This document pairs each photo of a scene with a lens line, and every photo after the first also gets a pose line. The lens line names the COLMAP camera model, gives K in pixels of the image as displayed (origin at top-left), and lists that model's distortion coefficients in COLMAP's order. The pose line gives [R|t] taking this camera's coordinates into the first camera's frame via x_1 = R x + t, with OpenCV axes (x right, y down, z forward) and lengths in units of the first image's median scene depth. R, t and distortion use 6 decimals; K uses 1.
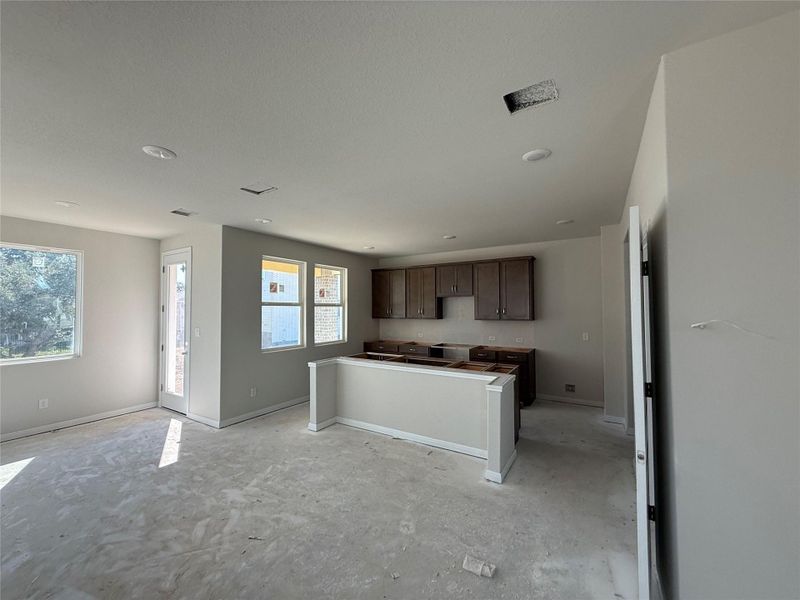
lens RADIAL K [[319.3, 0, 400.7], [0, 319.3, 299.2], [0, 0, 1]] dist [-0.004411, 0.000009]
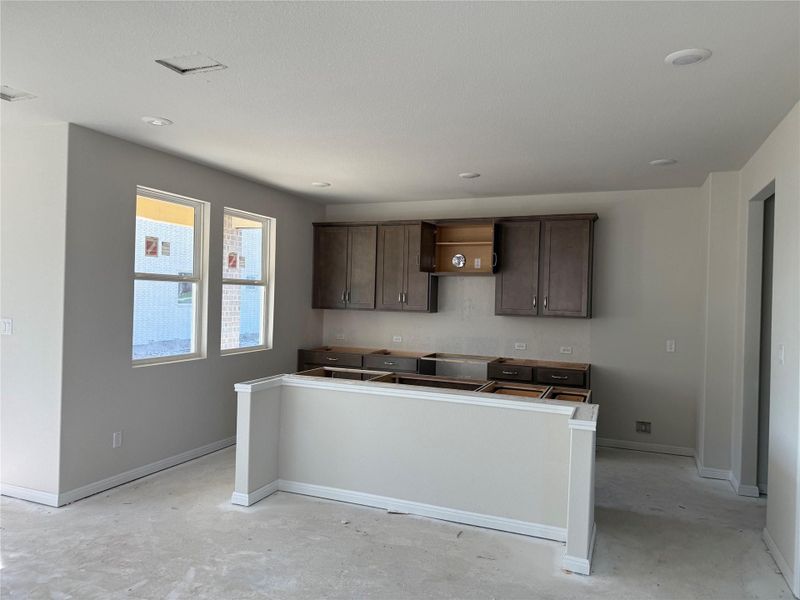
lens RADIAL K [[557.8, 0, 397.2], [0, 557.8, 292.6], [0, 0, 1]] dist [0.028443, -0.040521]
pose [[0.985688, 0.030342, 0.165827, -0.147634], [-0.034579, 0.999144, 0.022720, 0.005476], [-0.164995, -0.028129, 0.985893, -0.006159]]
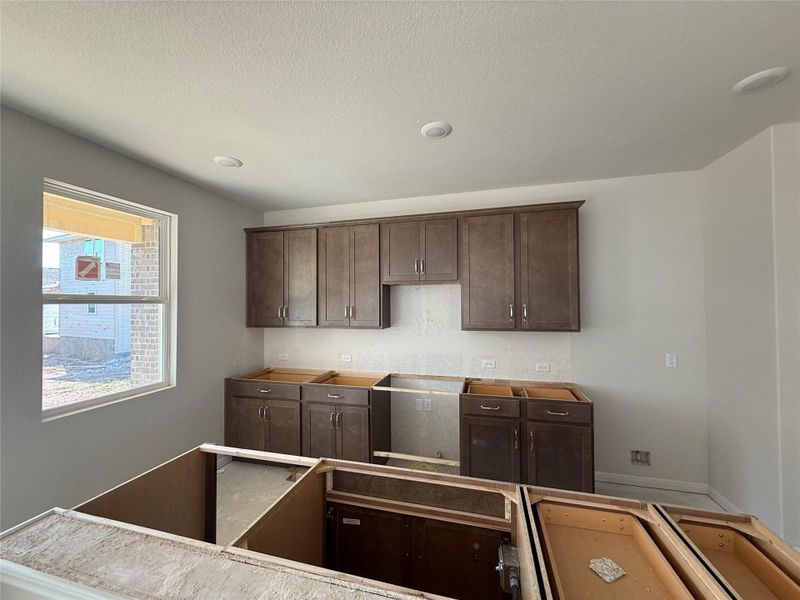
lens RADIAL K [[319.3, 0, 399.9], [0, 319.3, 299.6], [0, 0, 1]] dist [-0.004411, 0.000009]
pose [[0.958204, 0.001396, 0.286082, -0.003922], [-0.005616, 0.999887, 0.013932, 0.012559], [-0.286030, -0.014956, 0.958104, 0.643393]]
